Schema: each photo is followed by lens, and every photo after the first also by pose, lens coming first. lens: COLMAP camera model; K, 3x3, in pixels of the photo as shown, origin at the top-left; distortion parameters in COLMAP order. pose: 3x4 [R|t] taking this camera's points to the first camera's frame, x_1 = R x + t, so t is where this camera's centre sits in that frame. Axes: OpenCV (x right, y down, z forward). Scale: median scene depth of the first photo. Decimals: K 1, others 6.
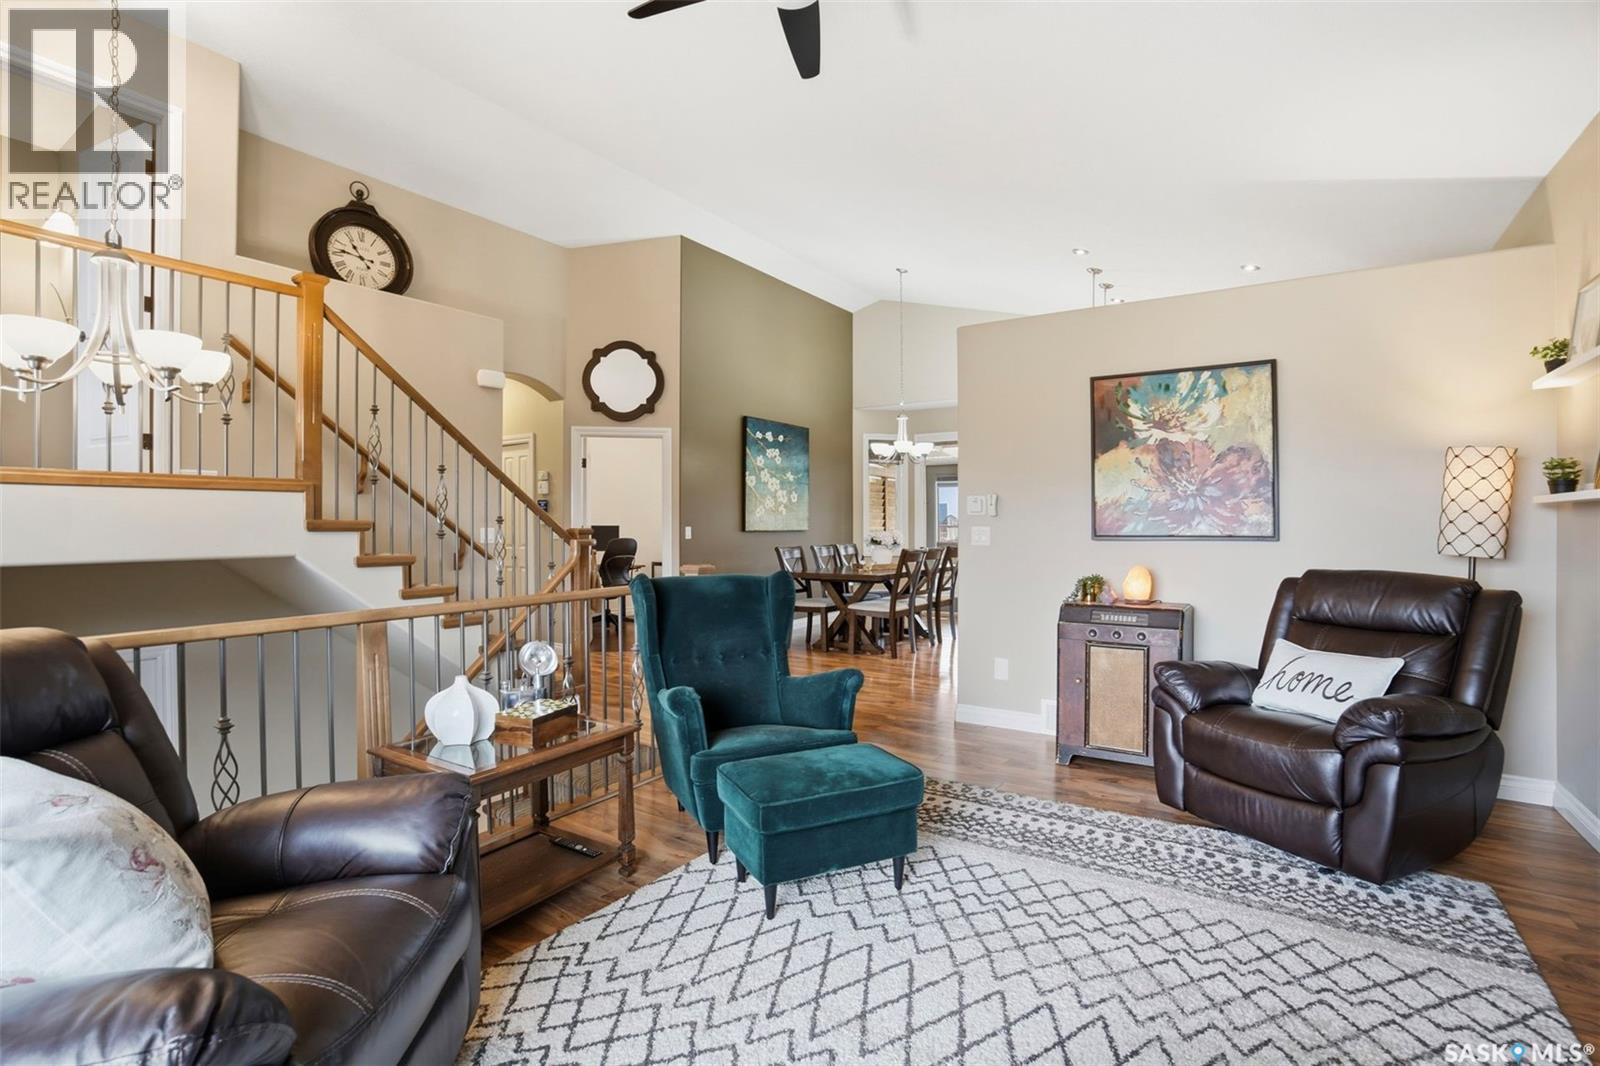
lens RADIAL K [[745.6, 0, 800.0], [0, 745.6, 533.0], [0, 0, 1]] dist [-0.043031, -0.000057]
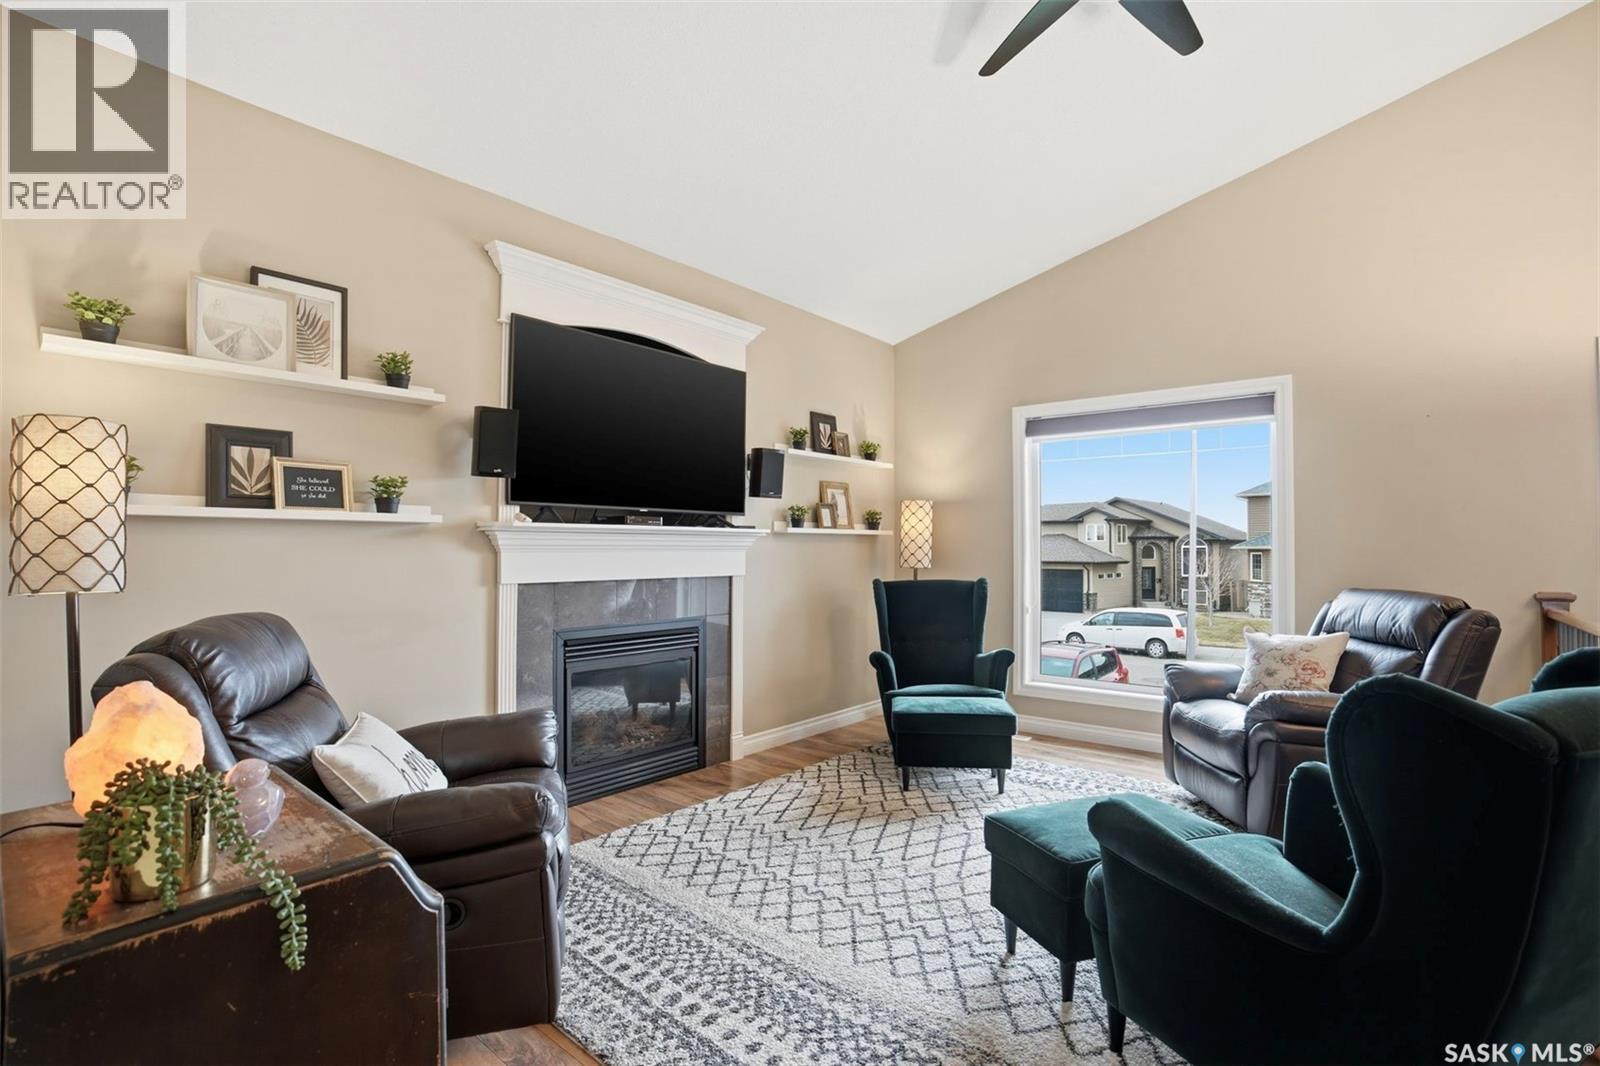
lens RADIAL K [[745.6, 0, 800.0], [0, 745.6, 533.0], [0, 0, 1]] dist [-0.043031, -0.000057]
pose [[-0.994628, 0.002844, 0.103475, 0.292692], [0.001055, 0.999849, -0.017337, -0.007167], [-0.103509, -0.017135, -0.994481, 1.907464]]
